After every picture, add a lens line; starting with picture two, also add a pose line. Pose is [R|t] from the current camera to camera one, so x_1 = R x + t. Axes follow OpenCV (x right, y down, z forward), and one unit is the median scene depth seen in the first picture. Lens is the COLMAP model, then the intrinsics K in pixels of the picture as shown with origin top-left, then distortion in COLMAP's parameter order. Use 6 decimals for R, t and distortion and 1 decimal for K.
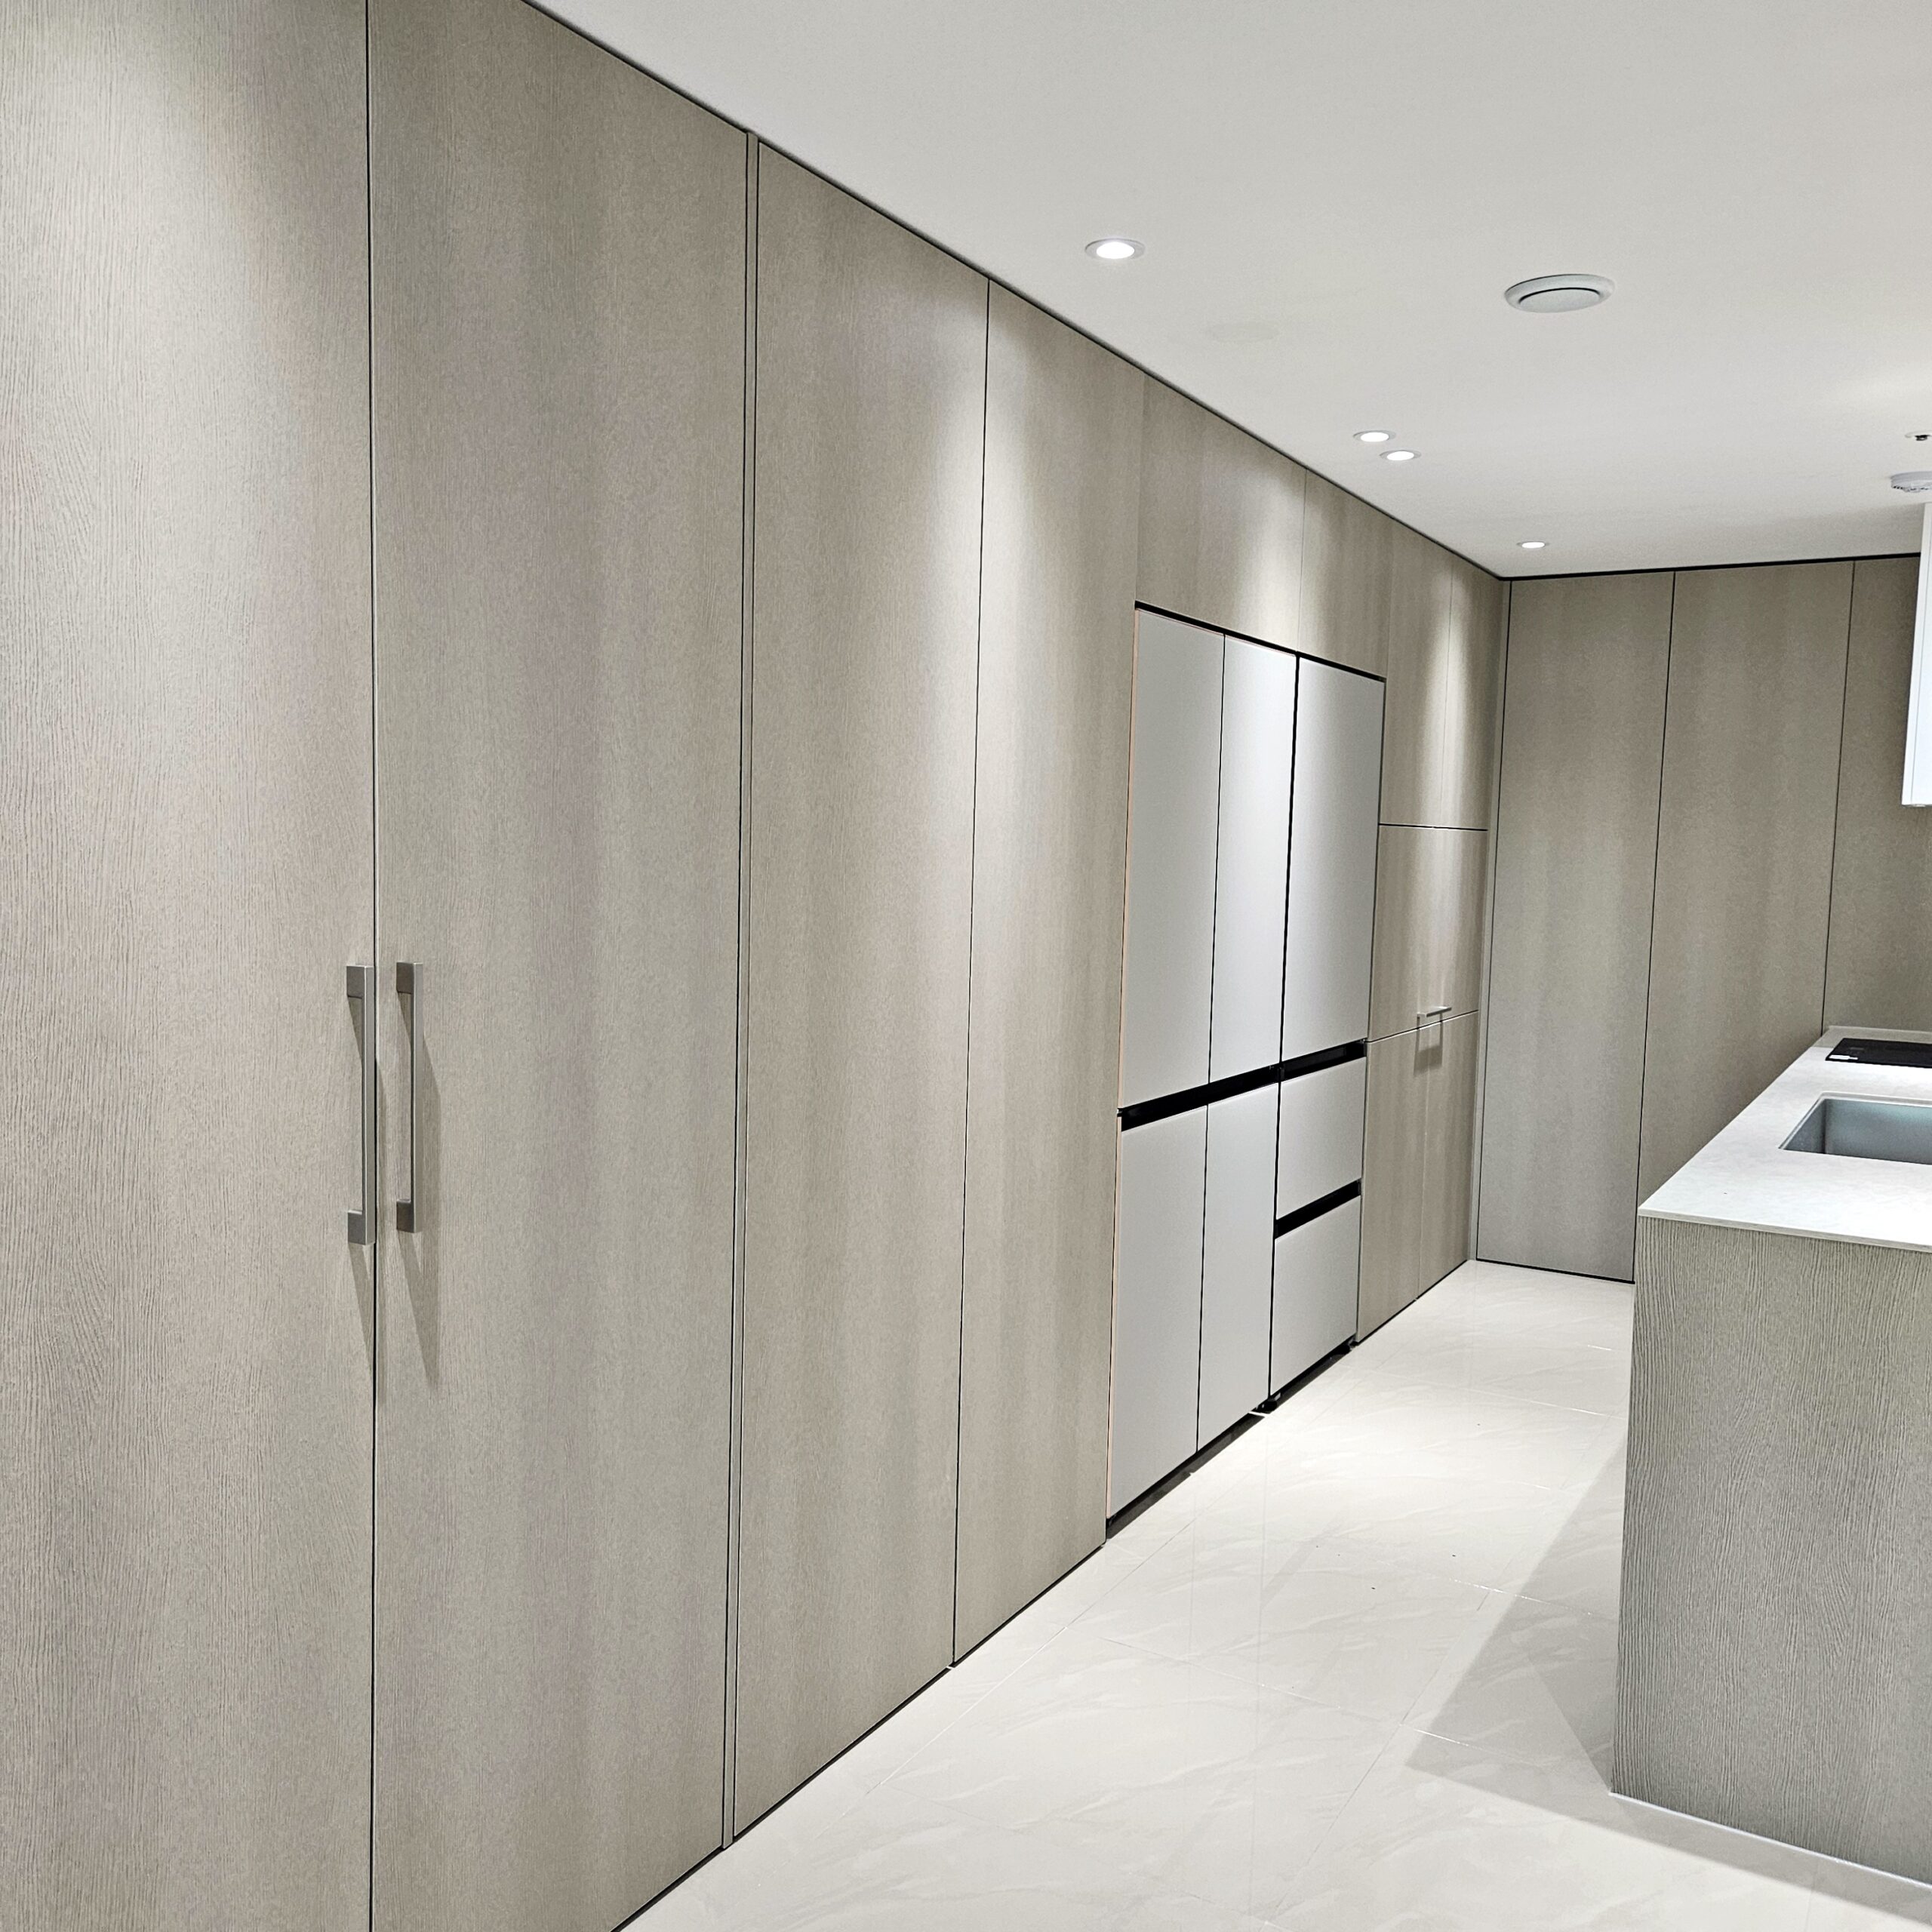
lens RADIAL K [[1723.6, 0, 965.1], [0, 1723.6, 982.3], [0, 0, 1]] dist [0.072223, -0.059187]
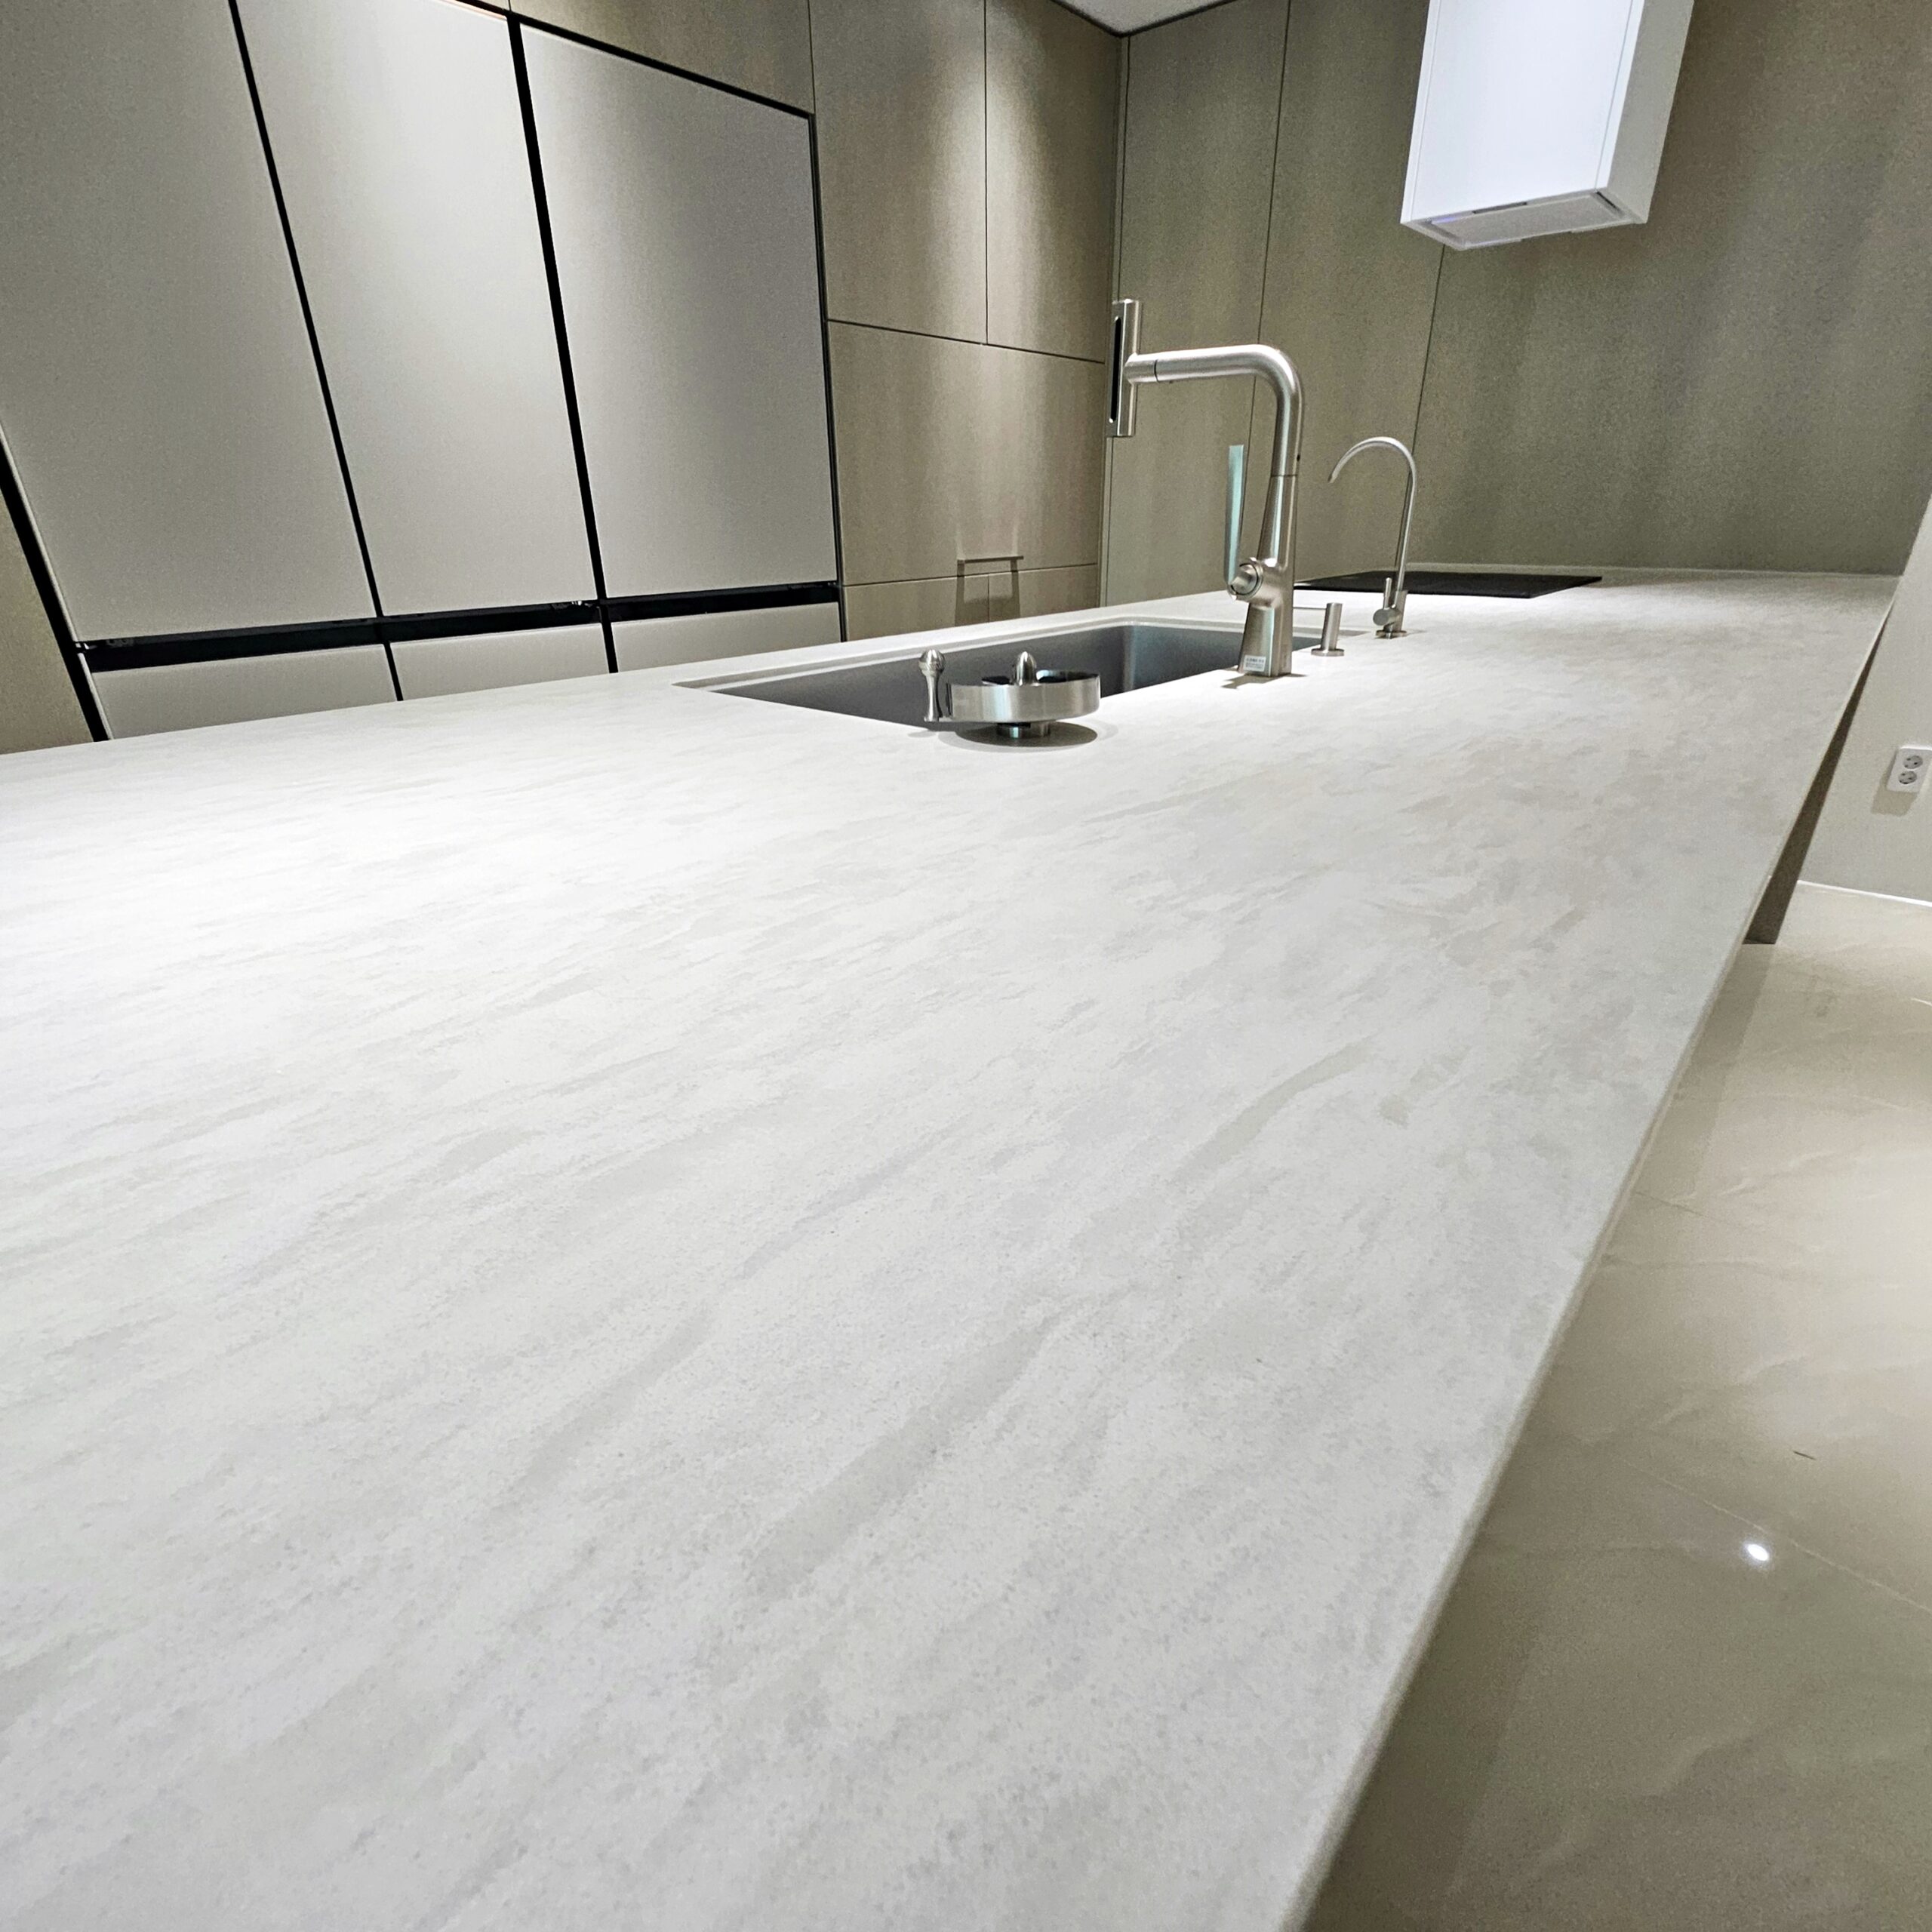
lens RADIAL K [[1000.8, 0, 966.0], [0, 1000.8, 966.0], [0, 0, 1]] dist [0.001914, -0.000030]
pose [[0.982468, 0.044548, -0.181030, 0.656295], [0.020010, 0.940223, 0.339970, 0.072844], [0.185354, -0.337632, 0.922848, 0.676566]]
